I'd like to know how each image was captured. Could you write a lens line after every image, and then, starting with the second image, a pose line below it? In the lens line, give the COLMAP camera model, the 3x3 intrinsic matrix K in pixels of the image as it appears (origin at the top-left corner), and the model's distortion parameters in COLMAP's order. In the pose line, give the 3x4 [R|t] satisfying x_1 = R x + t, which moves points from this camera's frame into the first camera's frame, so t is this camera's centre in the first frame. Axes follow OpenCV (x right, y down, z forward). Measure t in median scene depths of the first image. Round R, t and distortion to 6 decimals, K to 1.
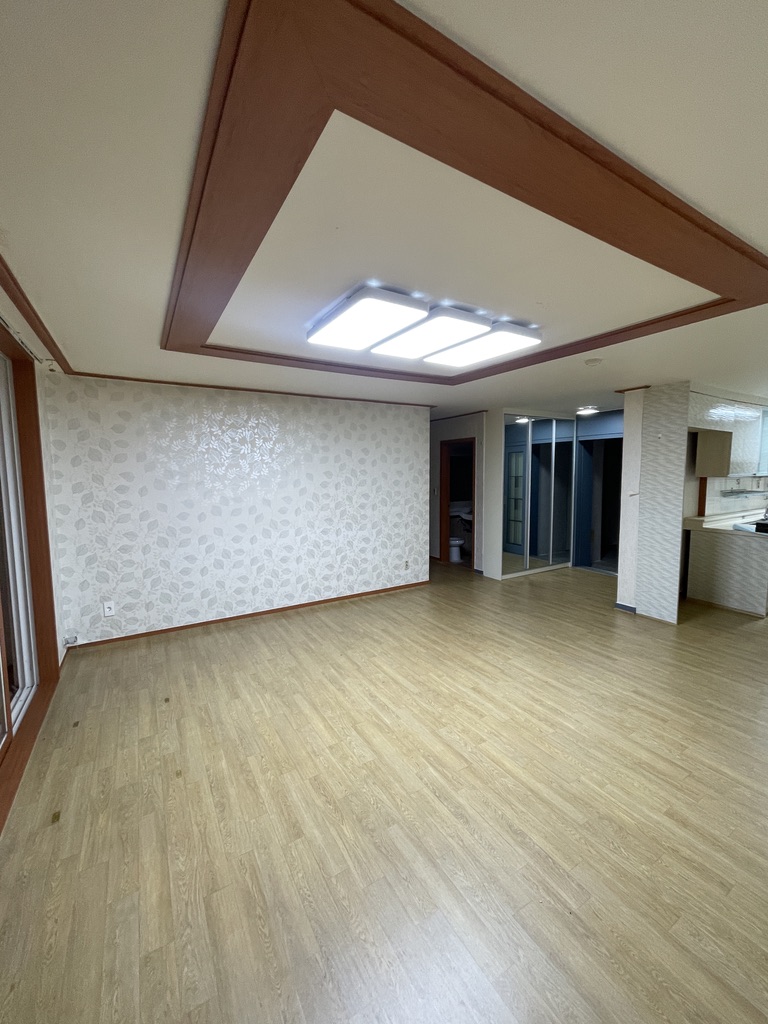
lens RADIAL K [[413.0, 0, 388.7], [0, 413.0, 503.9], [0, 0, 1]] dist [0.000173, 0.000049]
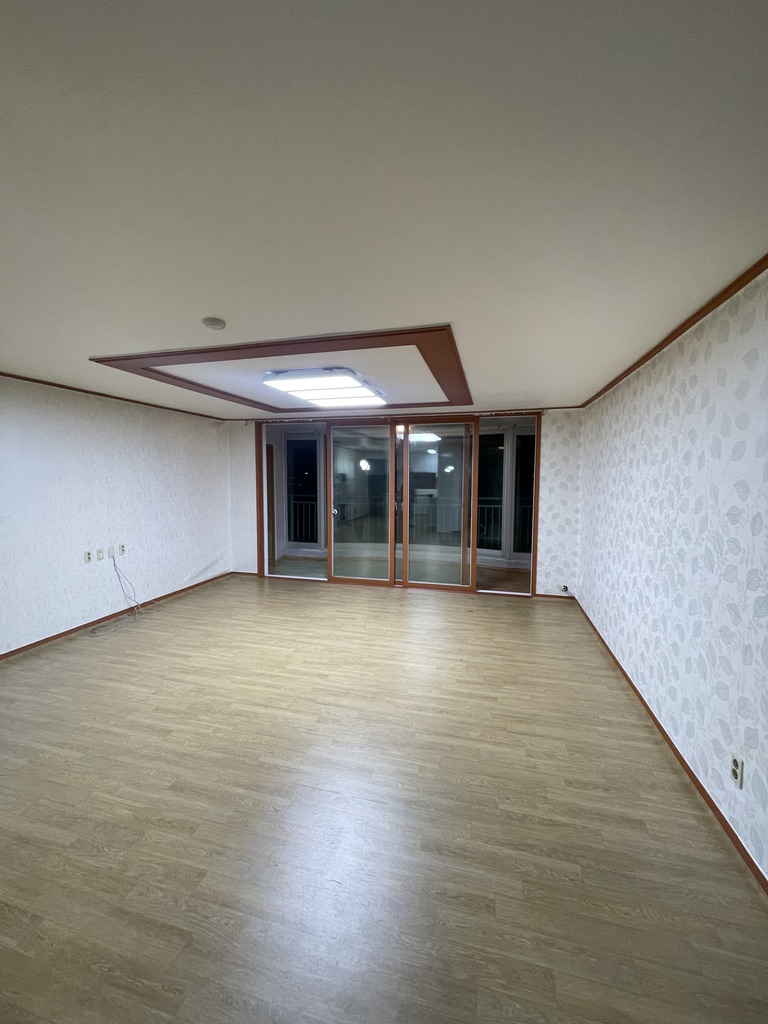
lens RADIAL K [[413.0, 0, 387.0], [0, 413.0, 516.7], [0, 0, 1]] dist [0.000173, 0.000049]
pose [[-0.720497, 0.076284, -0.689249, 0.849649], [-0.055700, 0.984354, 0.167170, -0.167912], [0.691217, 0.158836, -0.704975, 1.900870]]
